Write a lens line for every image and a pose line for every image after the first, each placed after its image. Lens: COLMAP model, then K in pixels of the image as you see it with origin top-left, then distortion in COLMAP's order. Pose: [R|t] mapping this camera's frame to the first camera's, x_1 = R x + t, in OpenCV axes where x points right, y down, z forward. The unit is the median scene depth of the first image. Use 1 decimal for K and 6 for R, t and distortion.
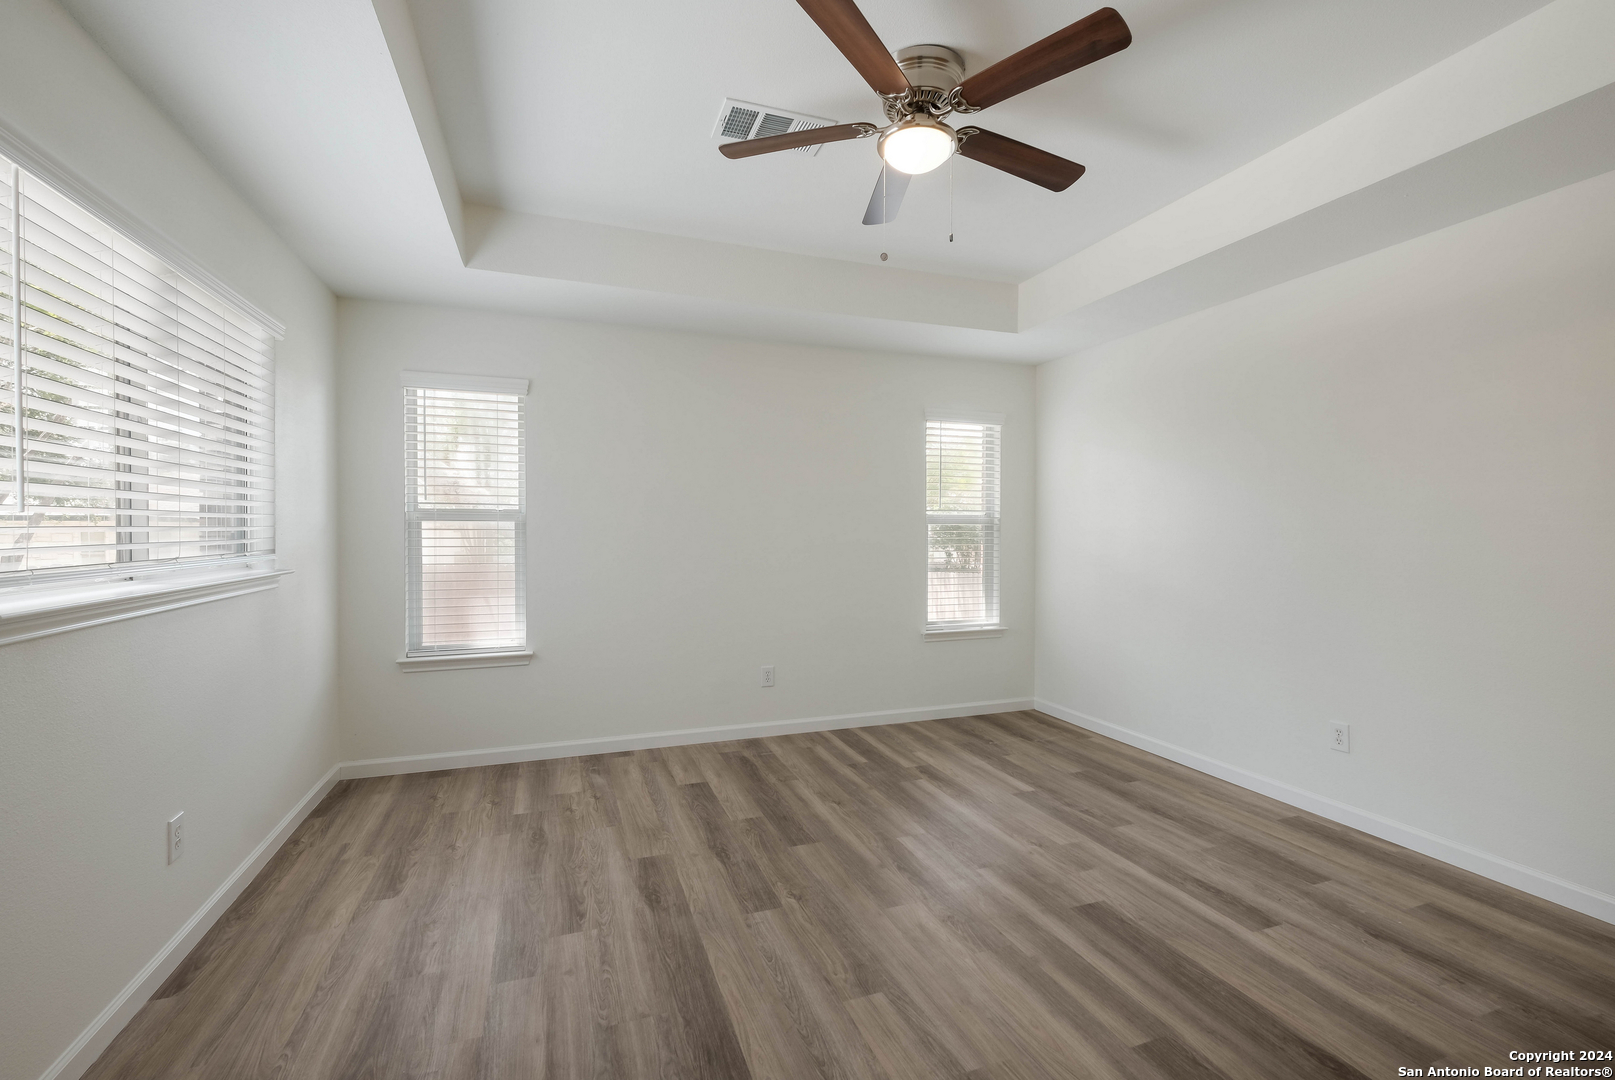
lens RADIAL K [[694.5, 0, 808.8], [0, 694.5, 542.9], [0, 0, 1]] dist [0.001510, -0.001067]
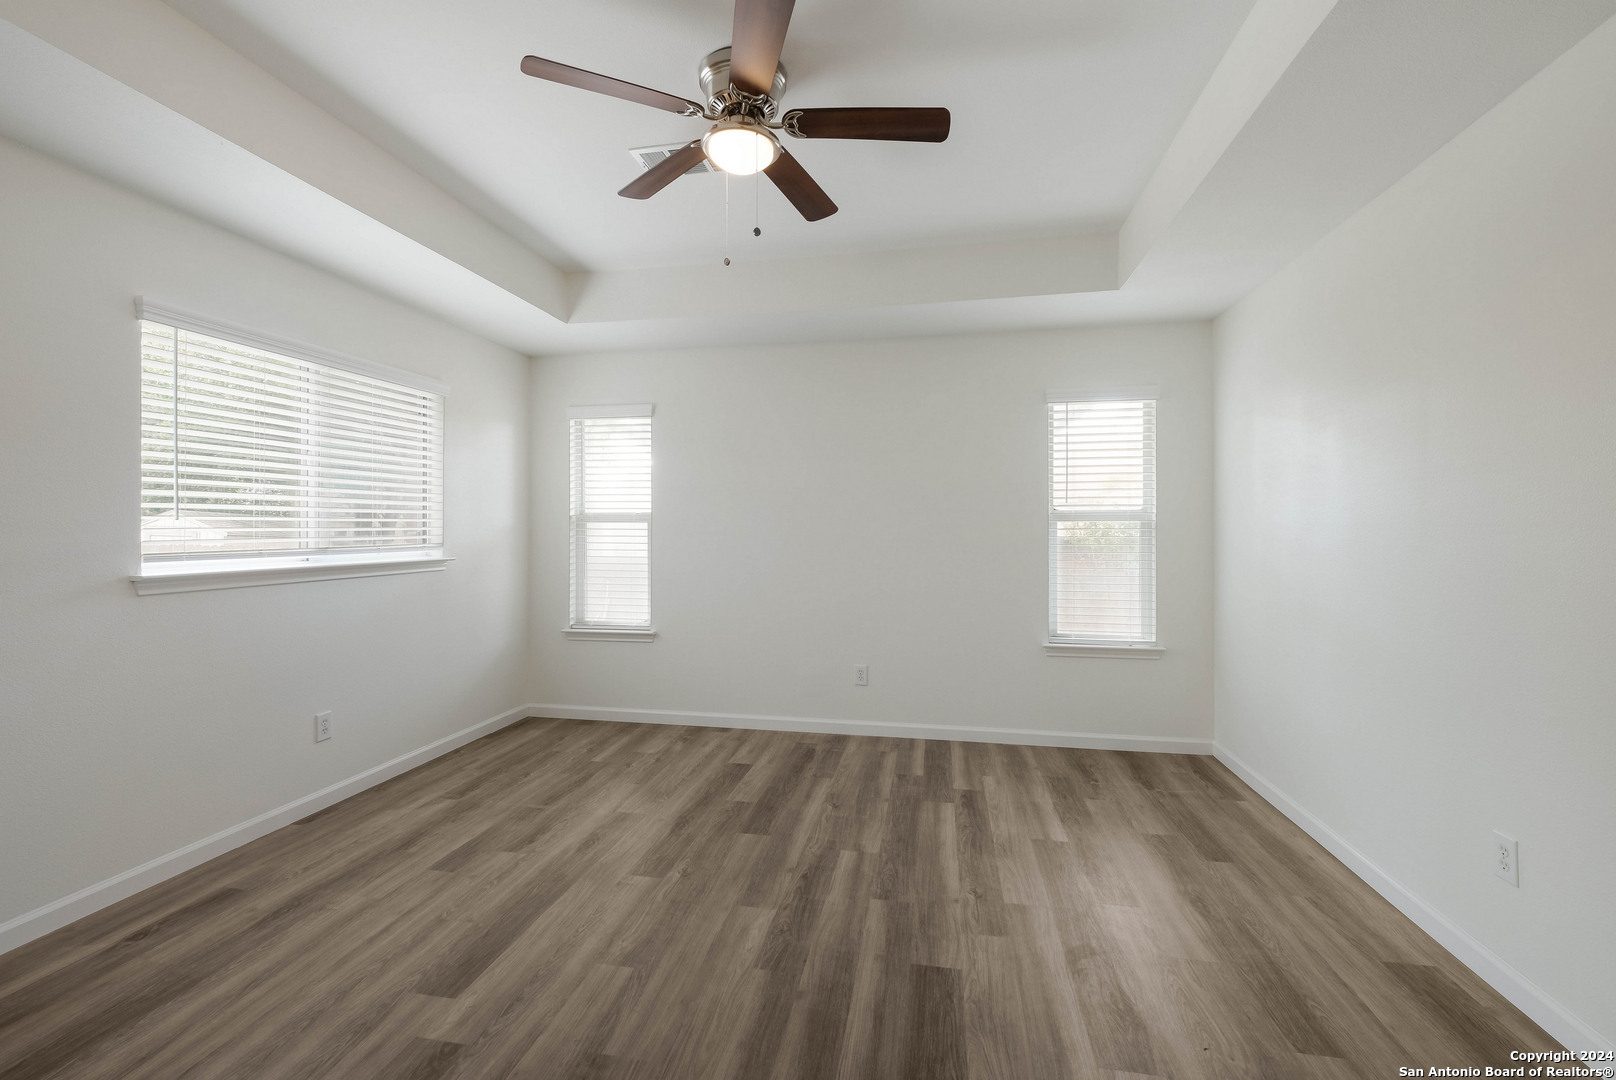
lens RADIAL K [[695.0, 0, 808.0], [0, 695.0, 532.0], [0, 0, 1]] dist [0.001510, -0.001067]
pose [[0.857586, -0.000809, -0.514340, 0.531878], [-0.006885, 0.999891, -0.013053, -0.000056], [0.514295, 0.014736, 0.857487, 0.136950]]
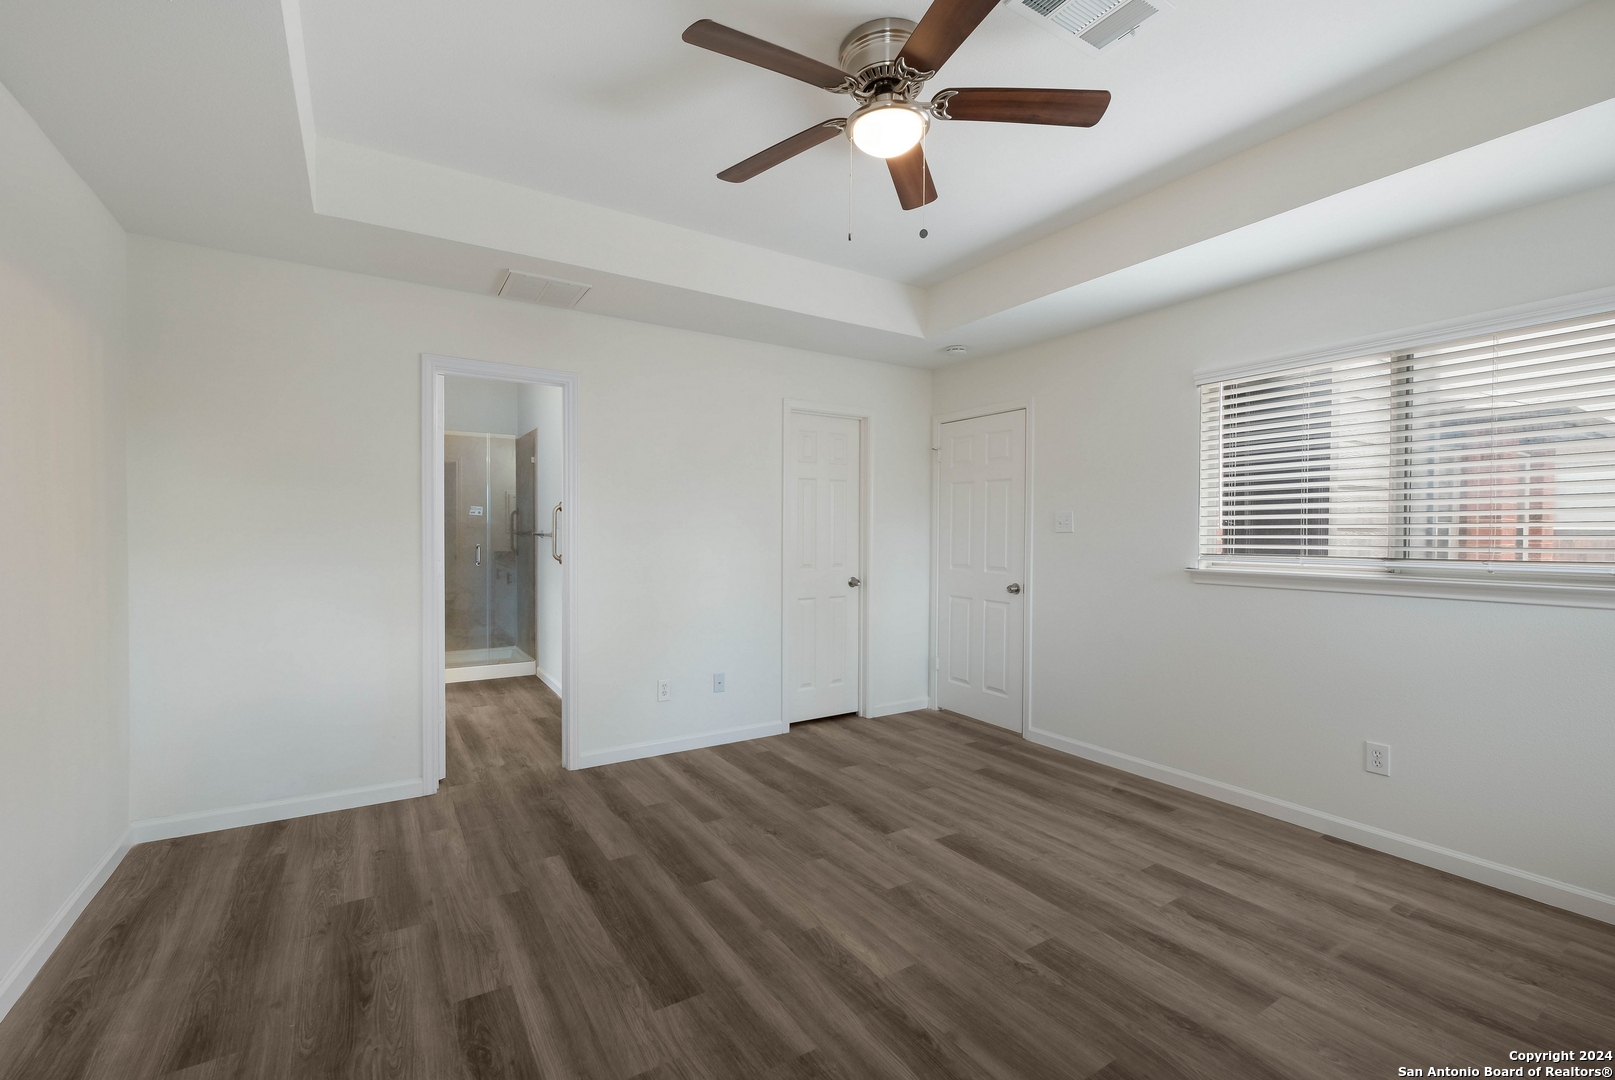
lens RADIAL K [[694.5, 0, 806.8], [0, 694.5, 539.5], [0, 0, 1]] dist [0.001510, -0.001067]
pose [[-0.977240, -0.006281, -0.212042, 0.325382], [-0.011866, 0.999615, 0.025078, -0.023308], [0.211803, 0.027023, -0.976939, 1.355420]]
